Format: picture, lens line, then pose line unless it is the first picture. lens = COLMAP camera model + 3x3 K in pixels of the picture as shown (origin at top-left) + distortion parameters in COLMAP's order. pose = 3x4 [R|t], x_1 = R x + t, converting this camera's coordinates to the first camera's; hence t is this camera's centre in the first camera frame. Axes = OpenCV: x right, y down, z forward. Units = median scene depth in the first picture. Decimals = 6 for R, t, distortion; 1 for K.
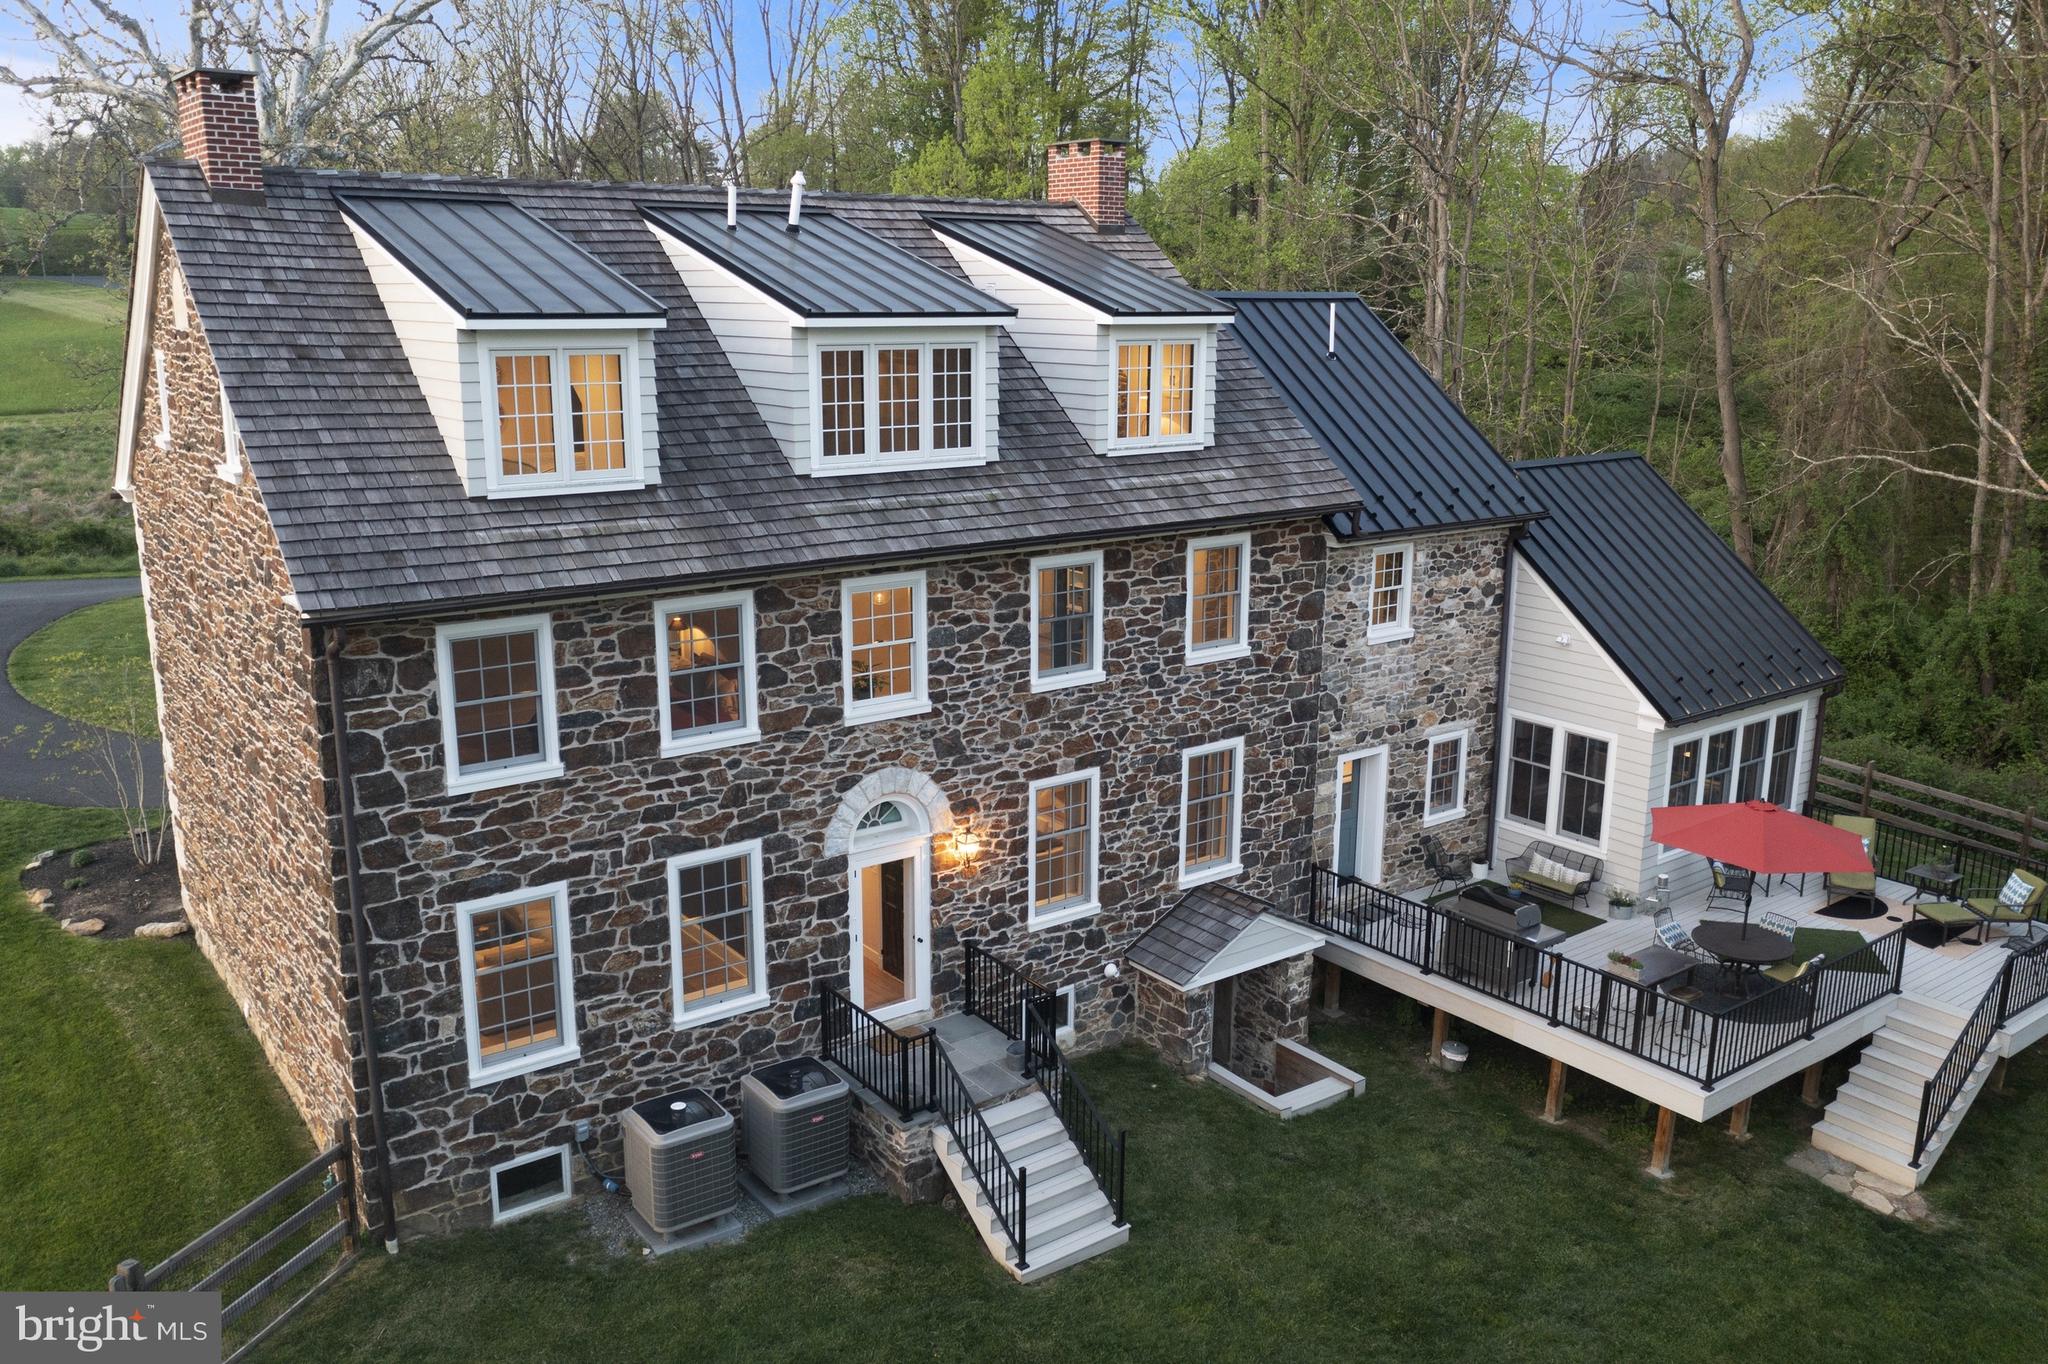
lens RADIAL K [[1616.1, 0, 1022.3], [0, 1616.1, 666.9], [0, 0, 1]] dist [-0.017385, -0.009062]
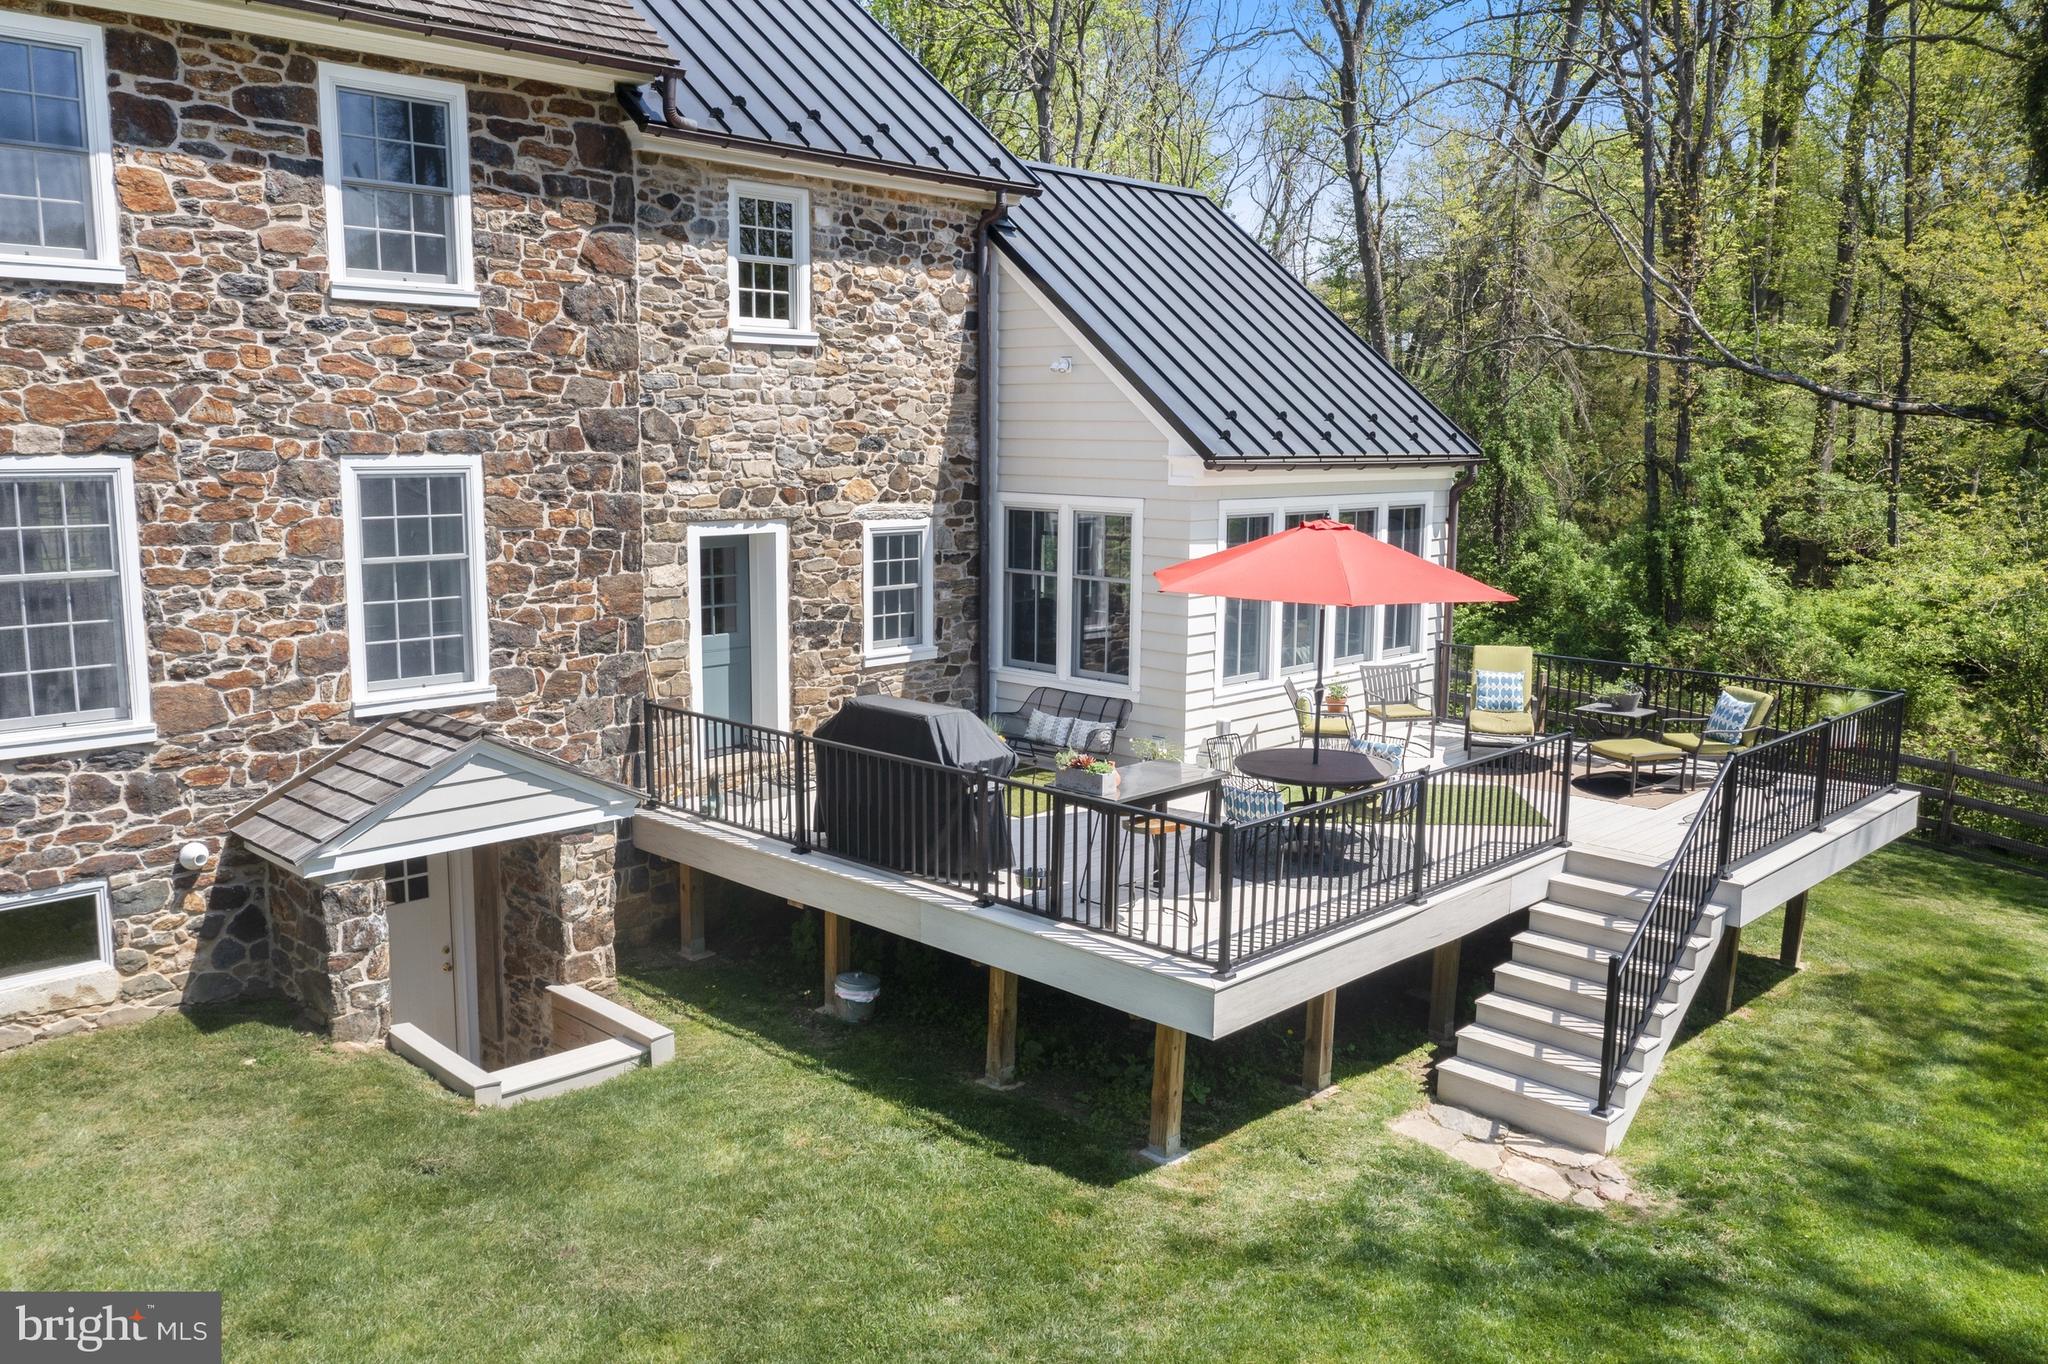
lens RADIAL K [[1616.1, 0, 1030.0], [0, 1616.1, 690.1], [0, 0, 1]] dist [-0.017385, -0.009062]
pose [[0.985947, -0.021024, 0.165727, 0.231564], [0.031568, 0.997623, -0.061251, 0.166386], [-0.164046, 0.065622, 0.984268, 0.403404]]
